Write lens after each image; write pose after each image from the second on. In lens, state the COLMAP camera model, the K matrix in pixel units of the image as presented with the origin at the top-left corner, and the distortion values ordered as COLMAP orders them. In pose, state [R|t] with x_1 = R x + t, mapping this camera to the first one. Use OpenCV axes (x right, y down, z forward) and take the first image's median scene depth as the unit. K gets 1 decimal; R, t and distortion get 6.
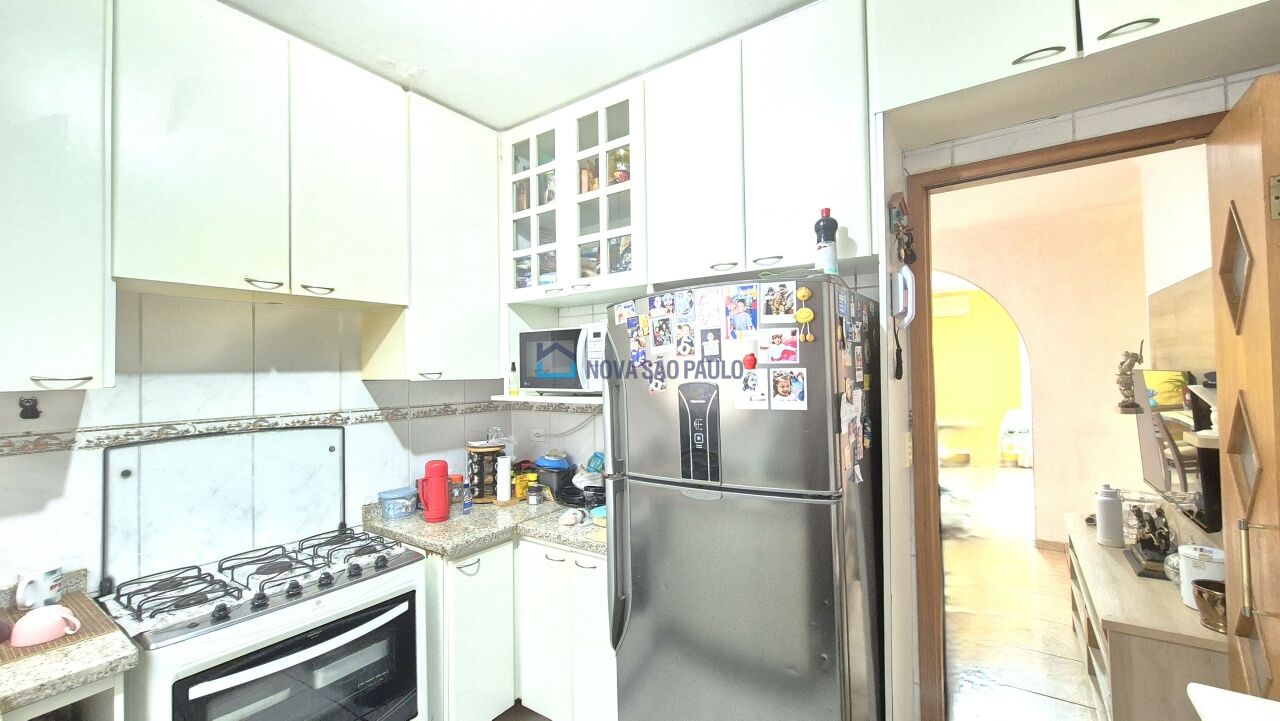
lens RADIAL K [[523.3, 0, 636.6], [0, 523.3, 362.1], [0, 0, 1]] dist [0.000538, 0.000450]
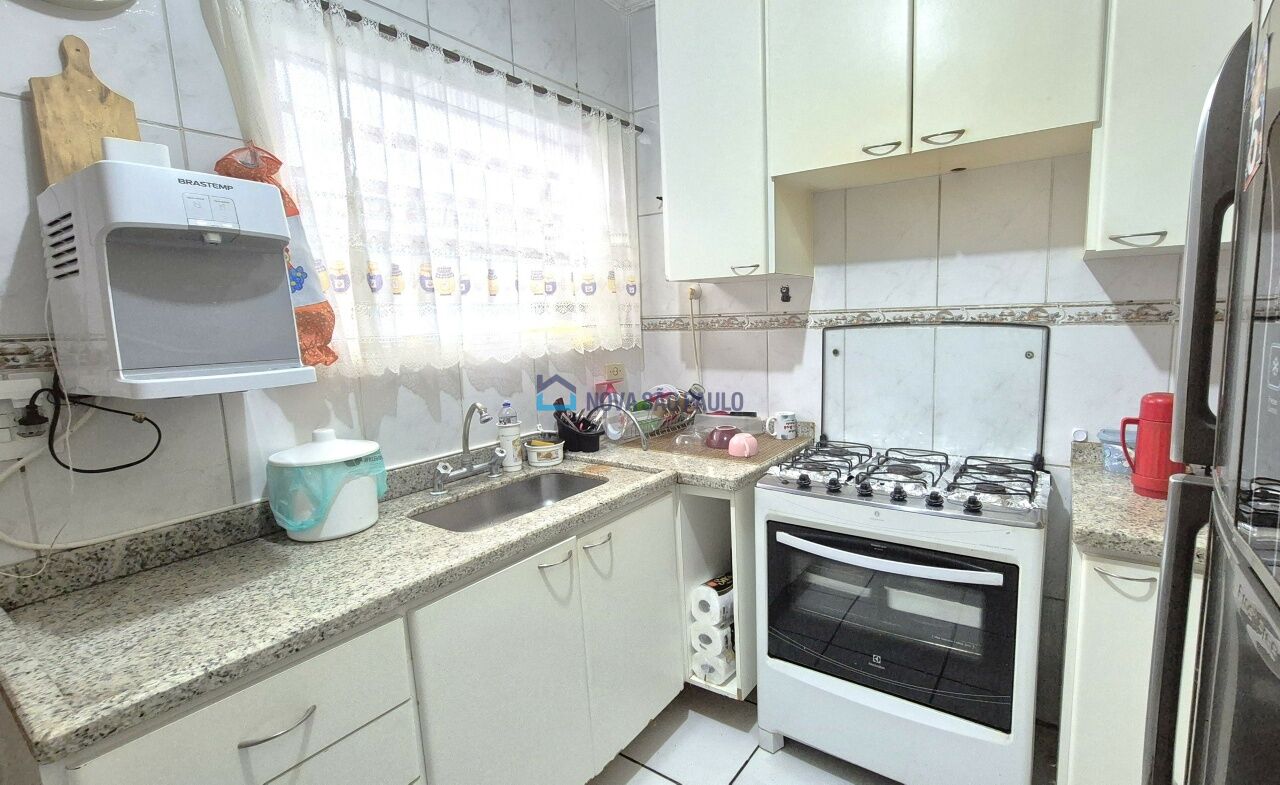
lens RADIAL K [[571.1, 0, 696.7], [0, 571.1, 392.8], [0, 0, 1]] dist [-0.001970, 0.000103]
pose [[0.048732, 0.150993, -0.987333, 0.265099], [0.047975, 0.987013, 0.153312, 0.088127], [0.997659, -0.054838, 0.040855, 0.603715]]
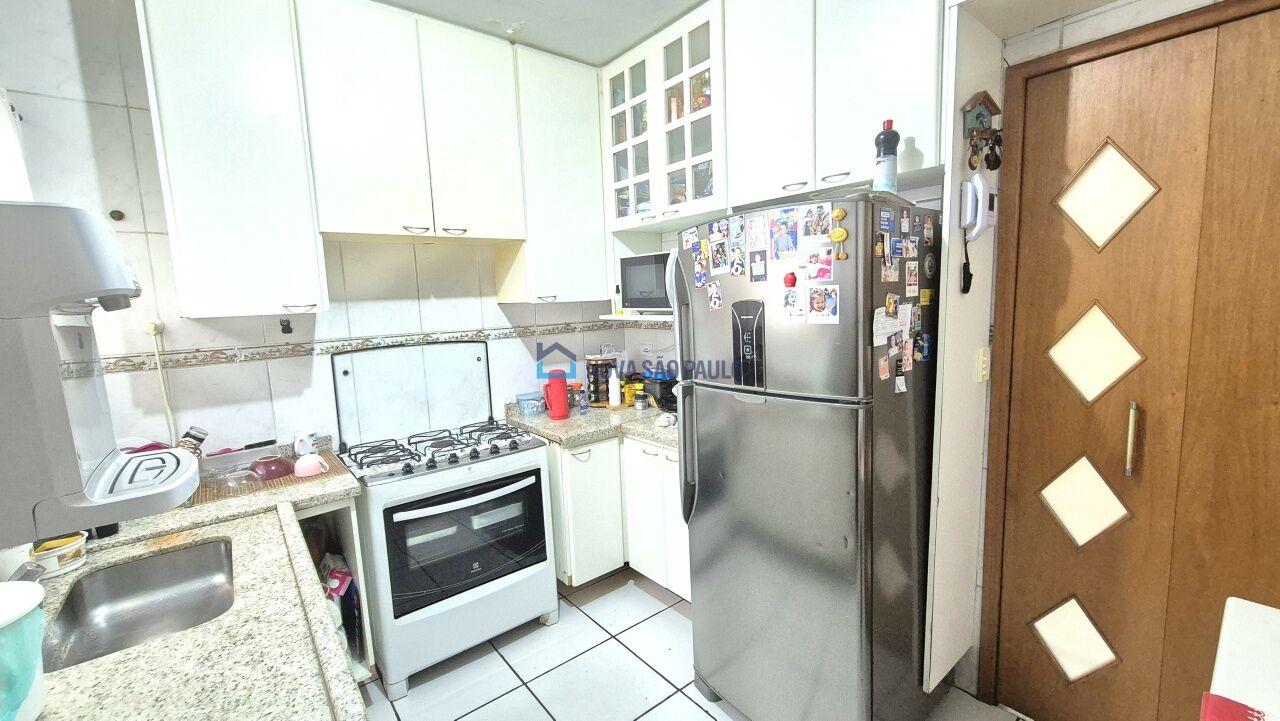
lens RADIAL K [[523.3, 0, 634.9], [0, 523.3, 362.8], [0, 0, 1]] dist [0.000538, 0.000450]
pose [[0.961177, 0.014363, -0.275560, 0.156860], [0.027606, 0.988628, 0.147824, -0.000667], [0.274549, -0.149692, 0.949850, -0.117804]]
